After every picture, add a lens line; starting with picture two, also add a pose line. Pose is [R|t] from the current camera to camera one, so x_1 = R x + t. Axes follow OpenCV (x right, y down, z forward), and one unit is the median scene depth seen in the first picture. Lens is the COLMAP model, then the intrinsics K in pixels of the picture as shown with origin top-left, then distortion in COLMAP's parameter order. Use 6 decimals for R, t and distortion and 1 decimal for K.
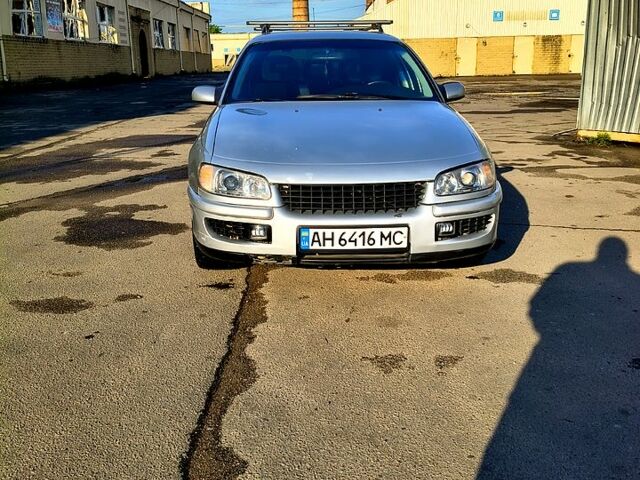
lens RADIAL K [[597.3, 0, 320.0], [0, 597.3, 240.0], [0, 0, 1]] dist [0.022752, -0.002983]
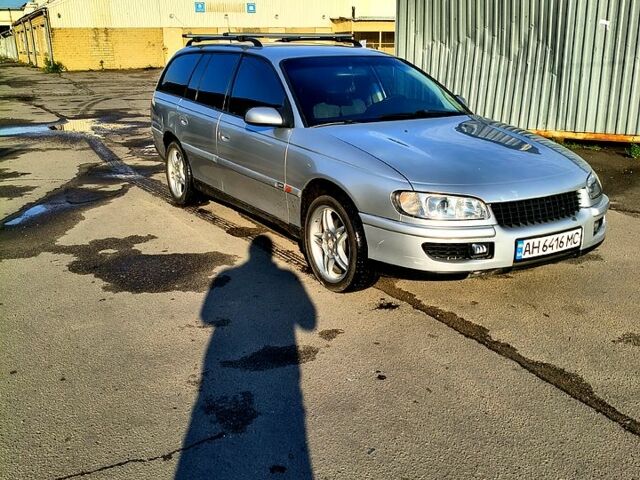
lens RADIAL K [[597.3, 0, 320.0], [0, 597.3, 240.0], [0, 0, 1]] dist [0.022752, -0.002983]
pose [[0.901936, -0.129535, 0.411985, -0.816629], [0.124053, 0.991463, 0.040150, -0.110960], [-0.413669, 0.014896, 0.910306, 0.131405]]
